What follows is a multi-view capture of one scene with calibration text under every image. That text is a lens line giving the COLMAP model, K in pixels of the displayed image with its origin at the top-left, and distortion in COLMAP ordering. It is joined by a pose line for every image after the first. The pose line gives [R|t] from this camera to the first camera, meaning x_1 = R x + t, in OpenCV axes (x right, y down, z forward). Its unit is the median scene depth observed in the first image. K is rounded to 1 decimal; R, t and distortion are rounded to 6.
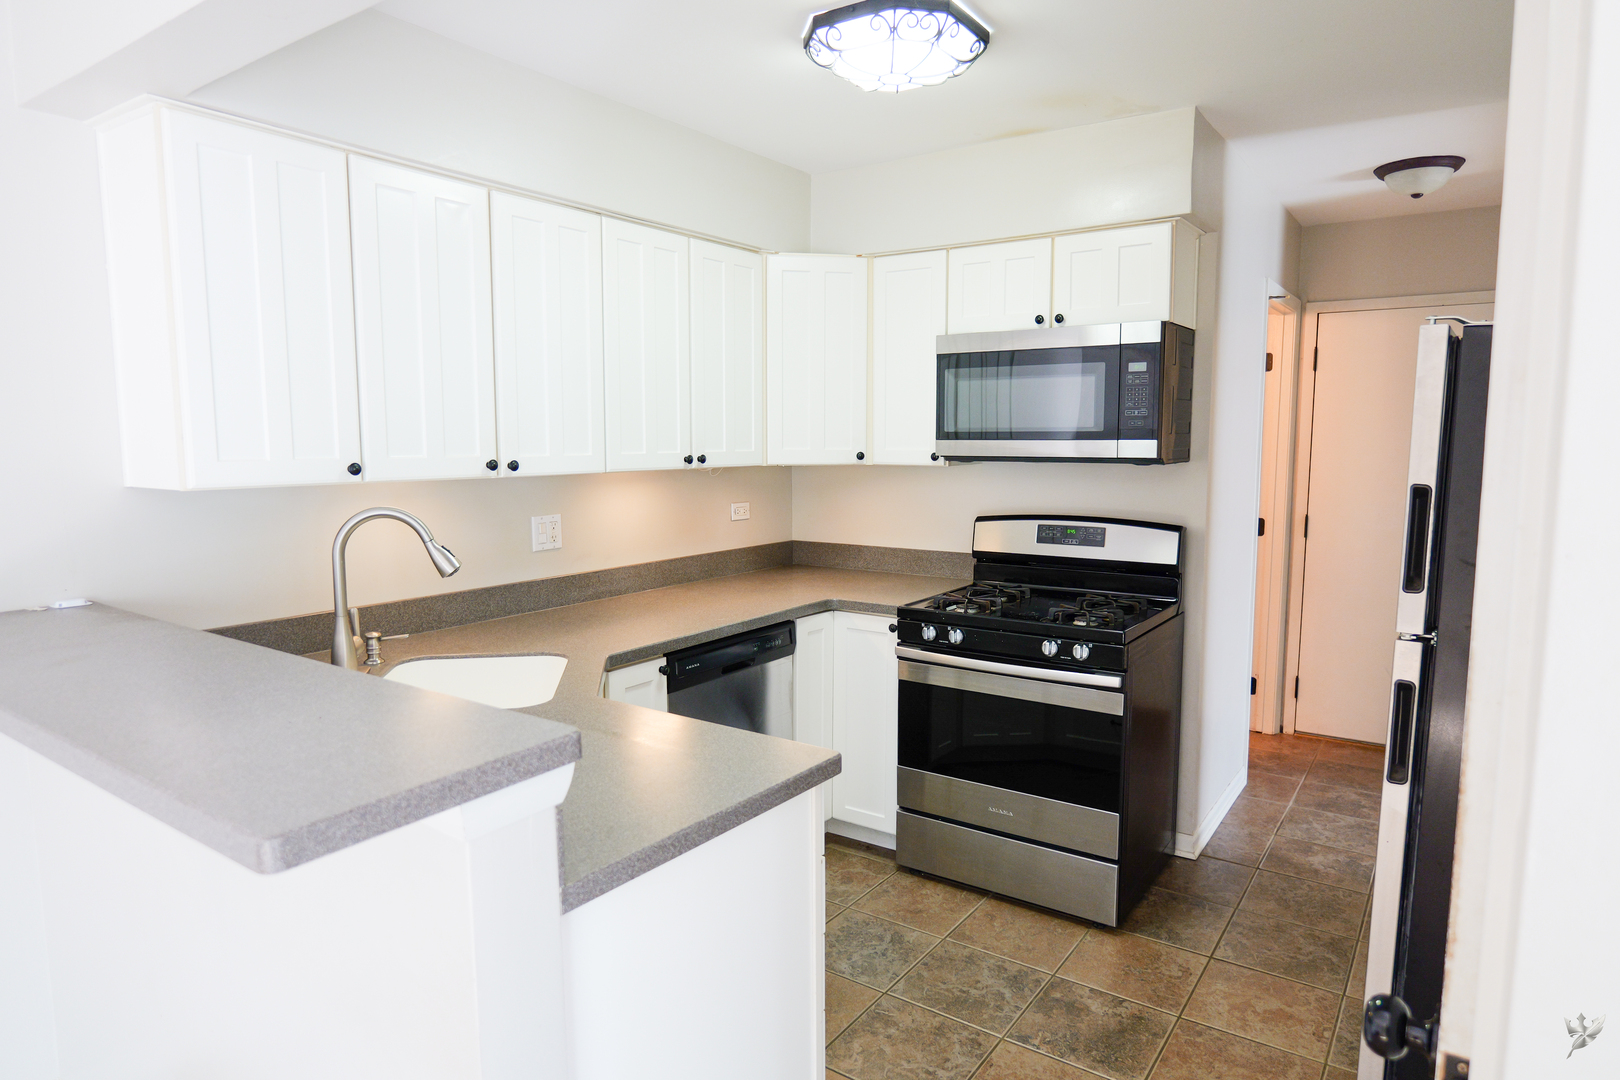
lens RADIAL K [[948.6, 0, 820.4], [0, 948.6, 541.9], [0, 0, 1]] dist [-0.039650, 0.022880]
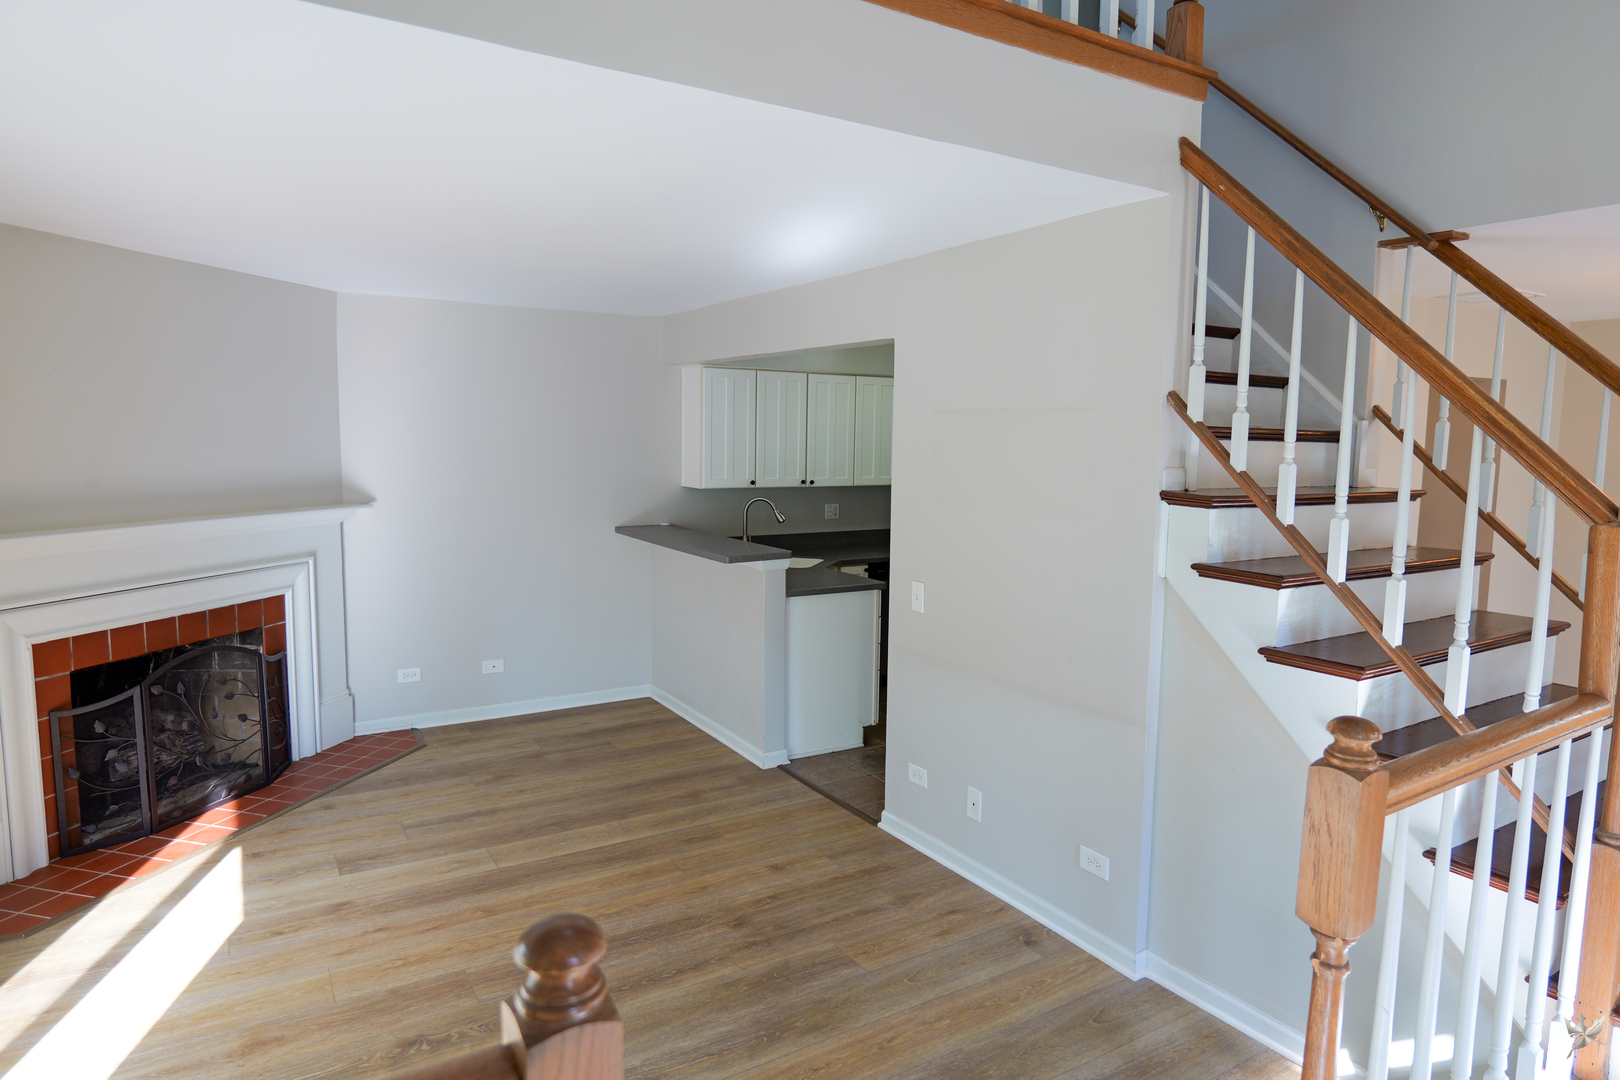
lens RADIAL K [[952.6, 0, 801.6], [0, 952.6, 542.7], [0, 0, 1]] dist [-0.041086, 0.028431]
pose [[0.908873, 0.062122, -0.412421, 0.575617], [-0.061526, 0.997997, 0.014738, 0.035534], [0.412510, 0.011980, 0.910874, -1.071283]]
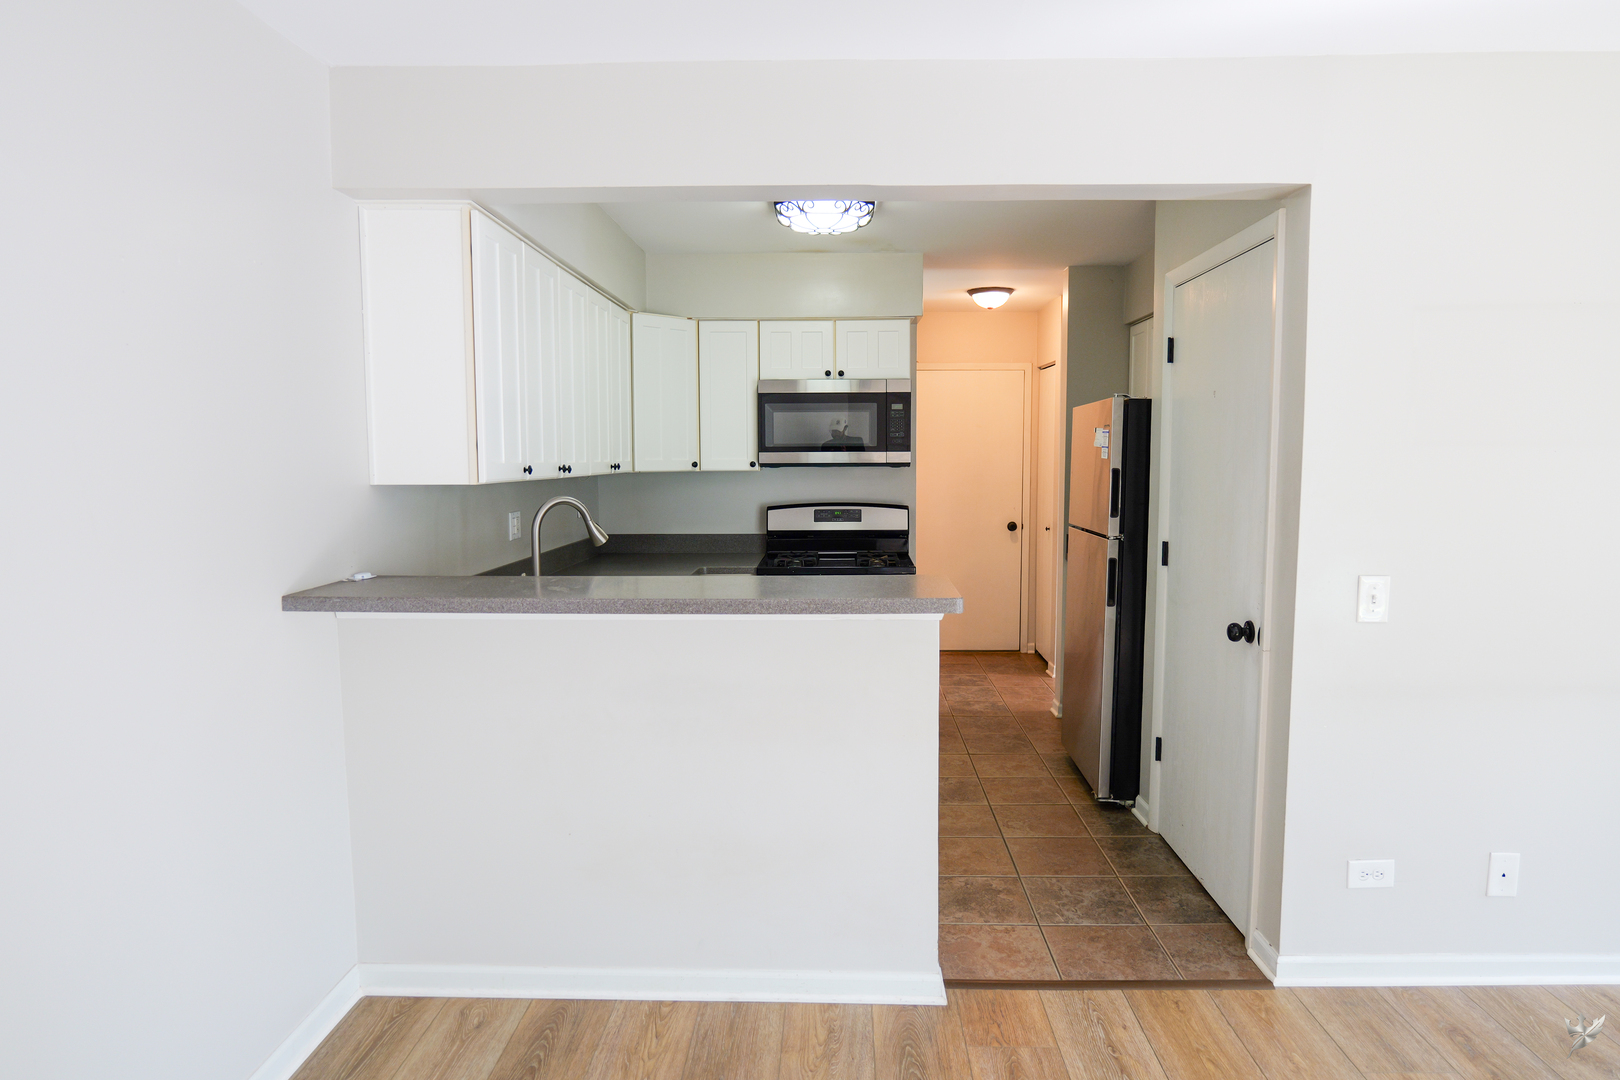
lens RADIAL K [[952.6, 0, 801.6], [0, 952.6, 542.7], [0, 0, 1]] dist [-0.041086, 0.028431]
pose [[0.841816, -0.050260, 0.537419, -0.647705], [0.062031, 0.998067, -0.003826, 0.041724], [-0.536188, 0.036557, 0.843306, -0.265708]]
